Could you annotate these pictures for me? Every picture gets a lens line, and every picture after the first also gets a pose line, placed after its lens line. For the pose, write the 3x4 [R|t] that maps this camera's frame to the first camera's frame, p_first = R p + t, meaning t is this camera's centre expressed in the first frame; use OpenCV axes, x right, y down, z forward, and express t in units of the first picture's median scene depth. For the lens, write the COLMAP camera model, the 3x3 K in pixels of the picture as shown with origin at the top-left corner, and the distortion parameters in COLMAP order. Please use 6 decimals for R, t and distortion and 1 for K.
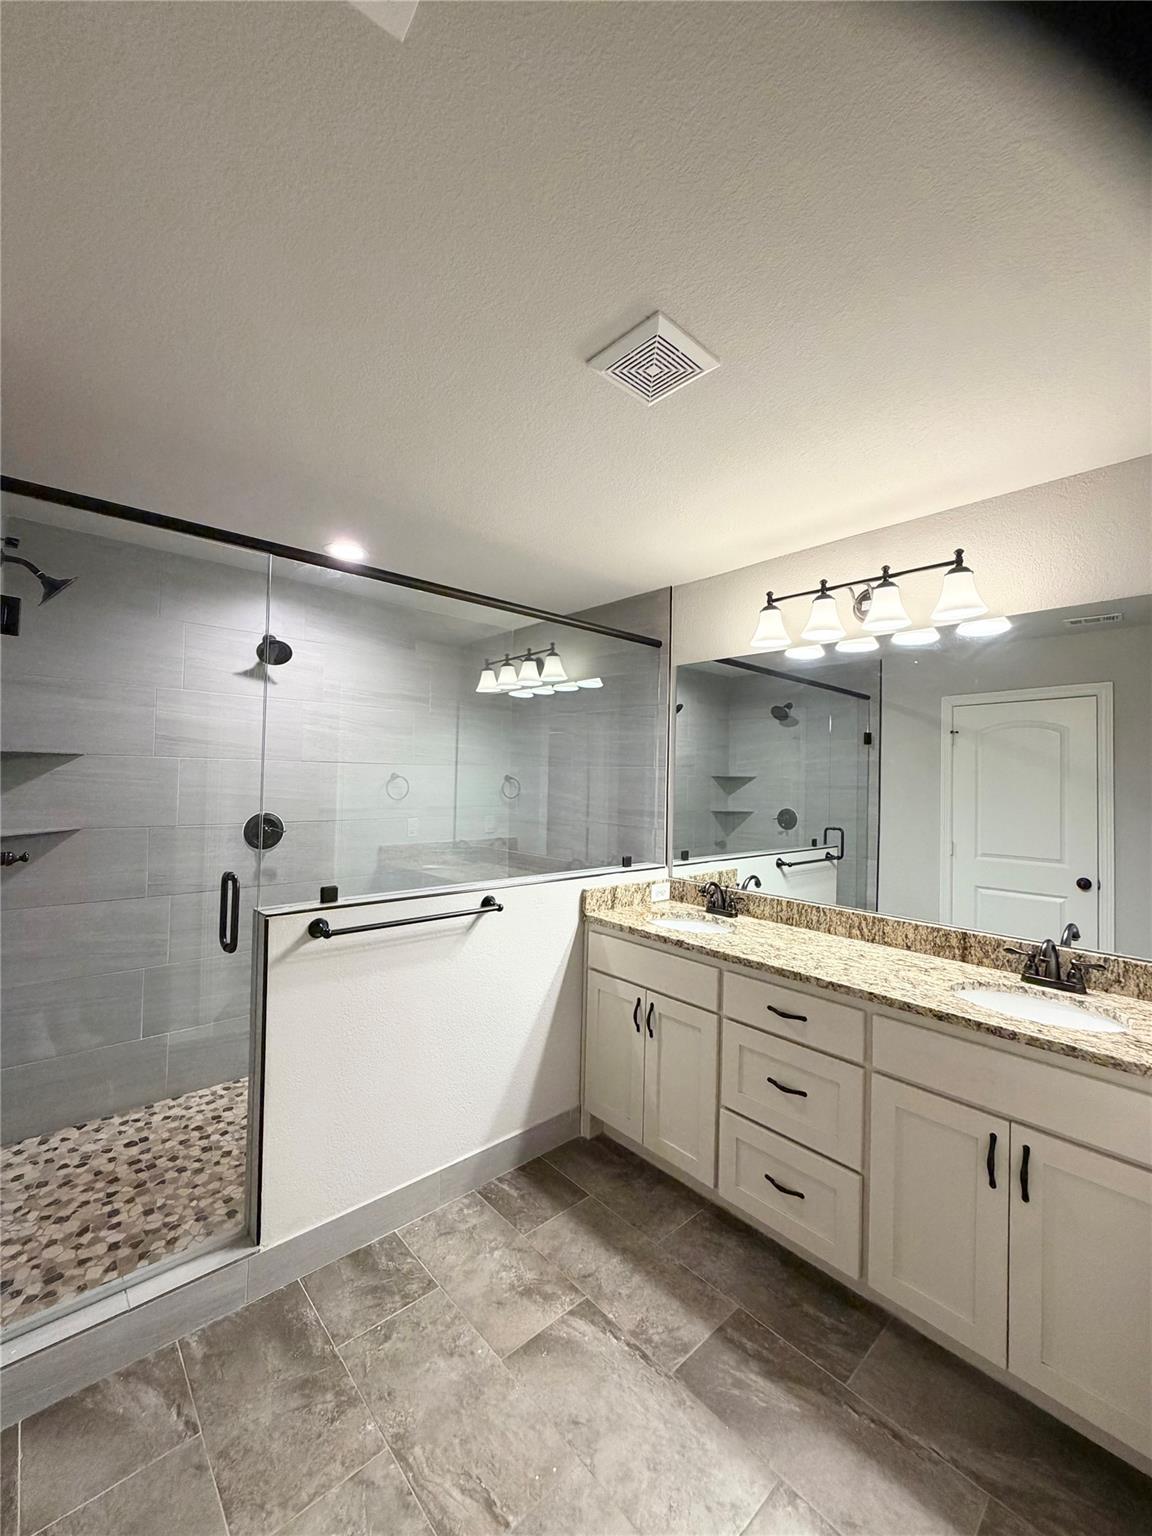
lens RADIAL K [[611.3, 0, 574.9], [0, 611.3, 764.9], [0, 0, 1]] dist [-0.000050, 0.000314]
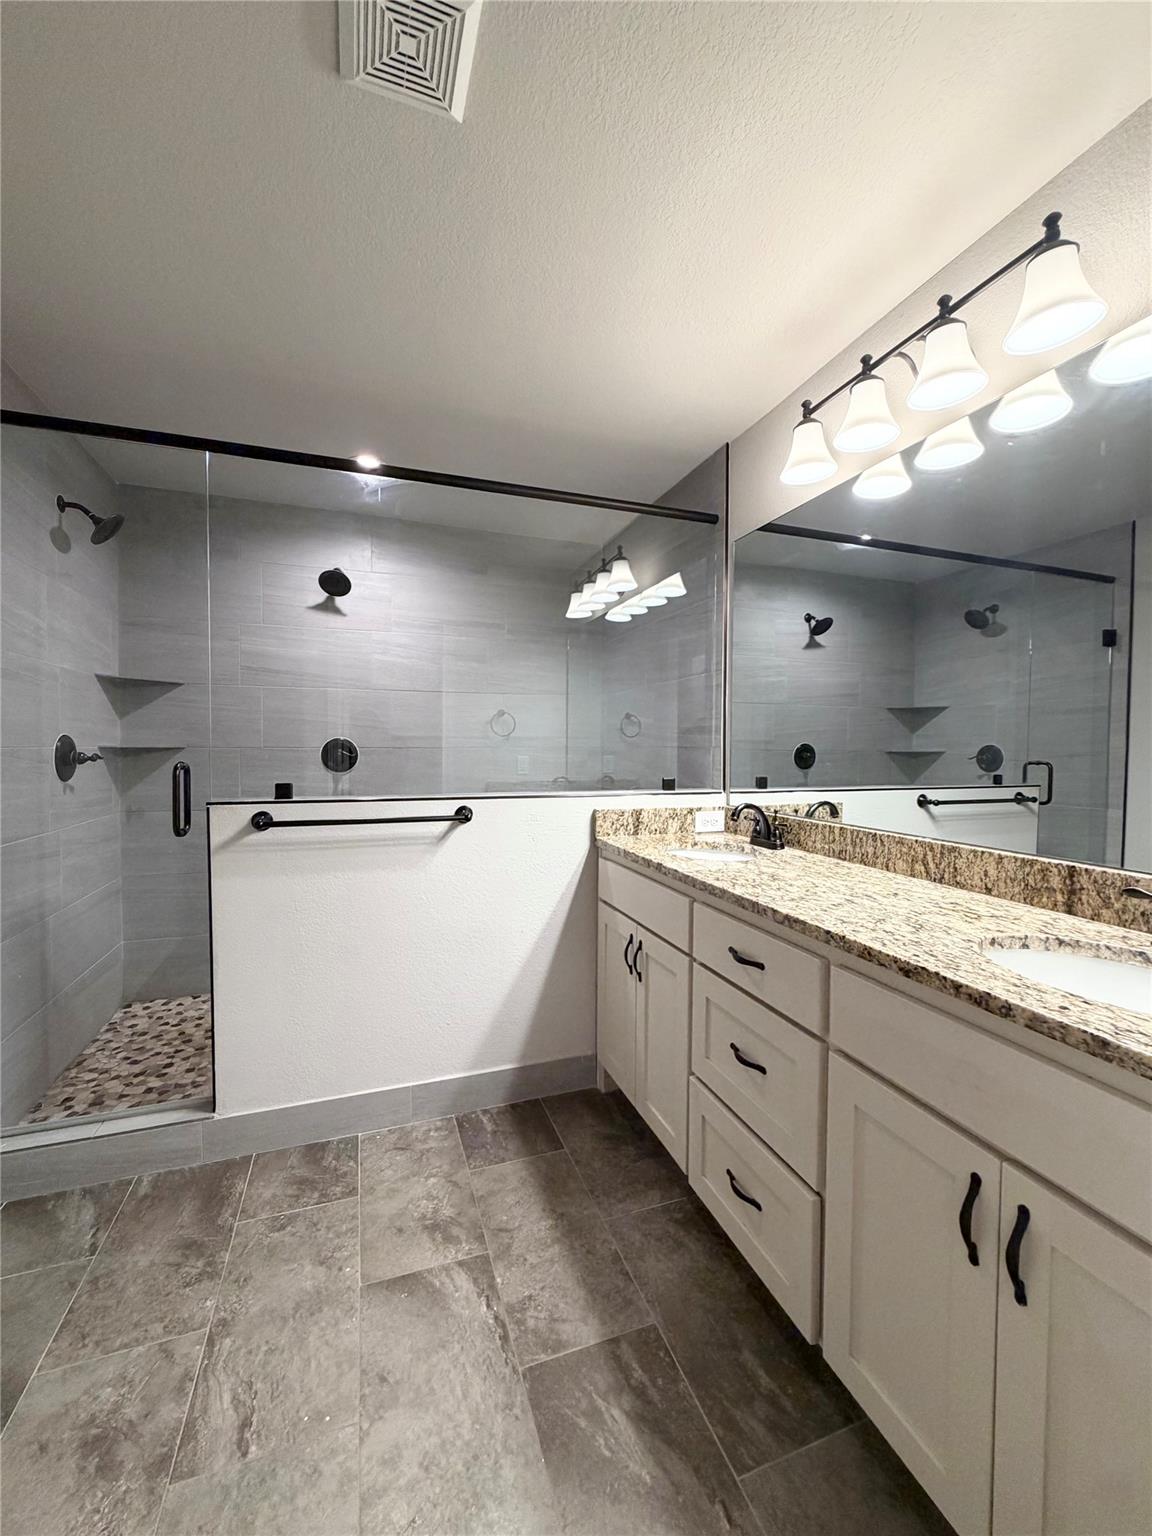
lens RADIAL K [[612.1, 0, 575.2], [0, 612.1, 764.2], [0, 0, 1]] dist [0.000669, 0.000057]
pose [[0.923775, -0.007535, -0.382862, 0.460787], [0.024274, 0.998948, 0.038909, 0.151779], [0.382166, -0.045237, 0.922986, 0.278338]]
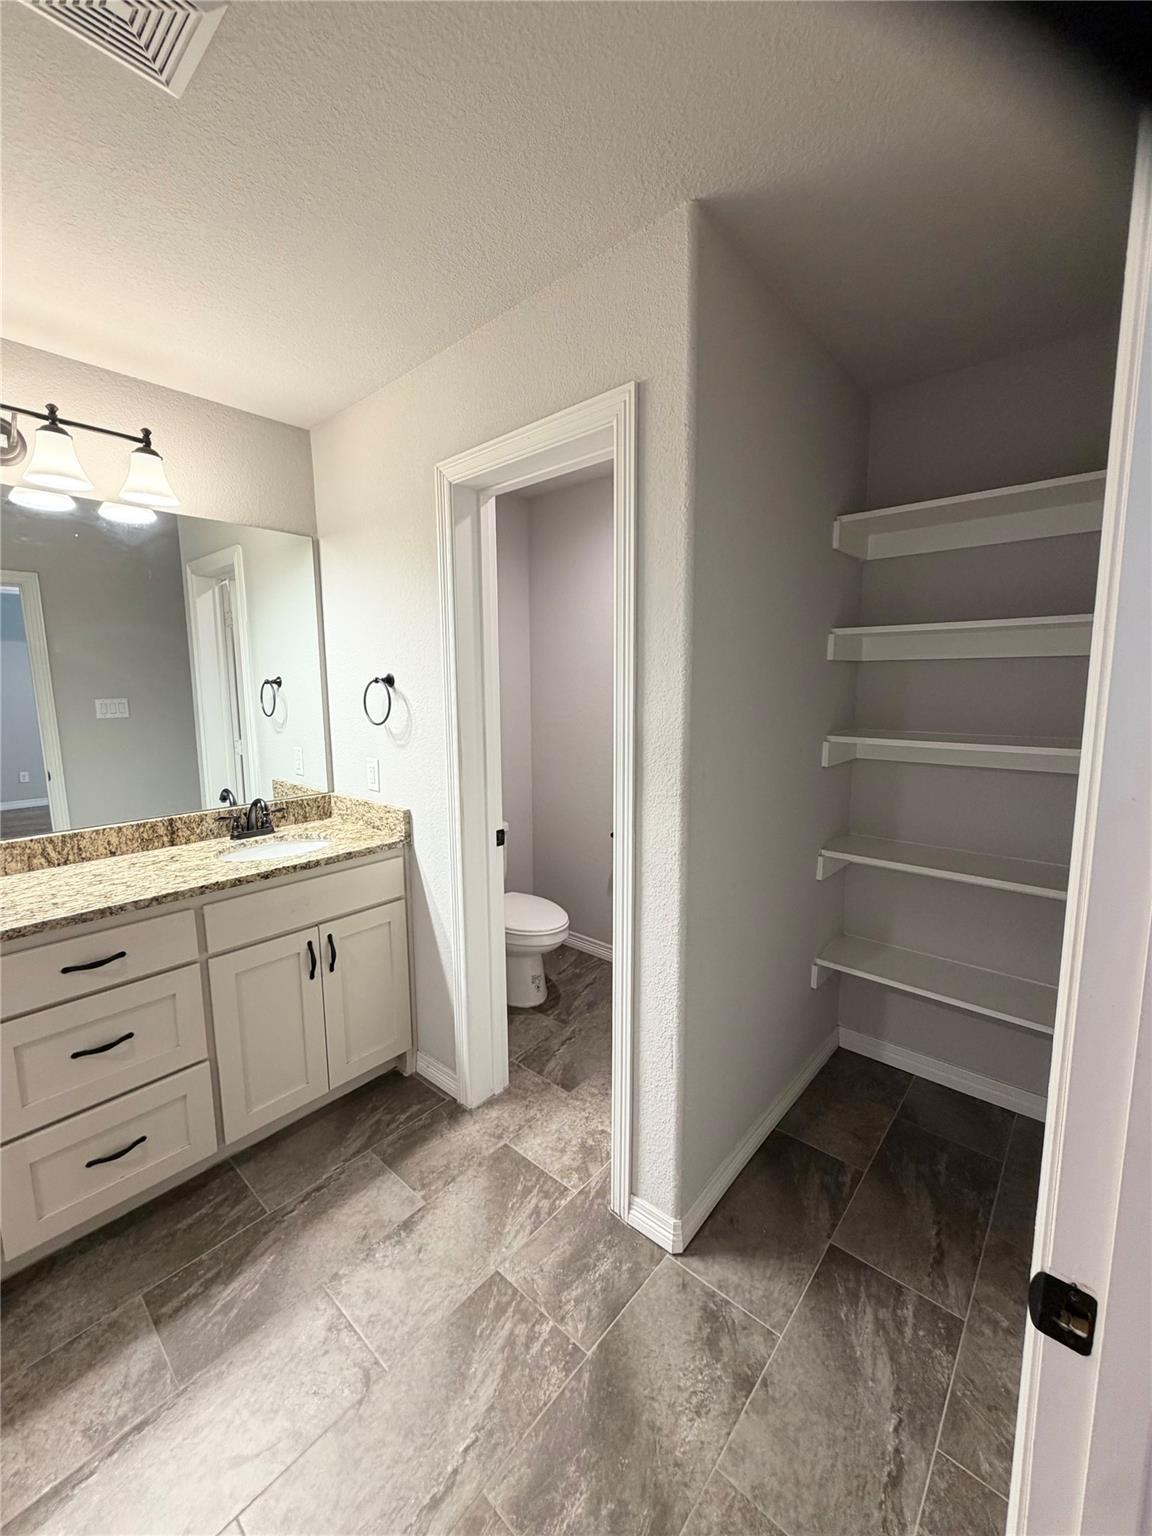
lens RADIAL K [[611.3, 0, 574.9], [0, 611.3, 764.9], [0, 0, 1]] dist [-0.000050, 0.000314]
pose [[-0.112257, -0.157410, 0.981132, -0.509541], [-0.014742, 0.987528, 0.156750, 0.008947], [-0.993570, 0.003133, -0.113178, 0.476817]]
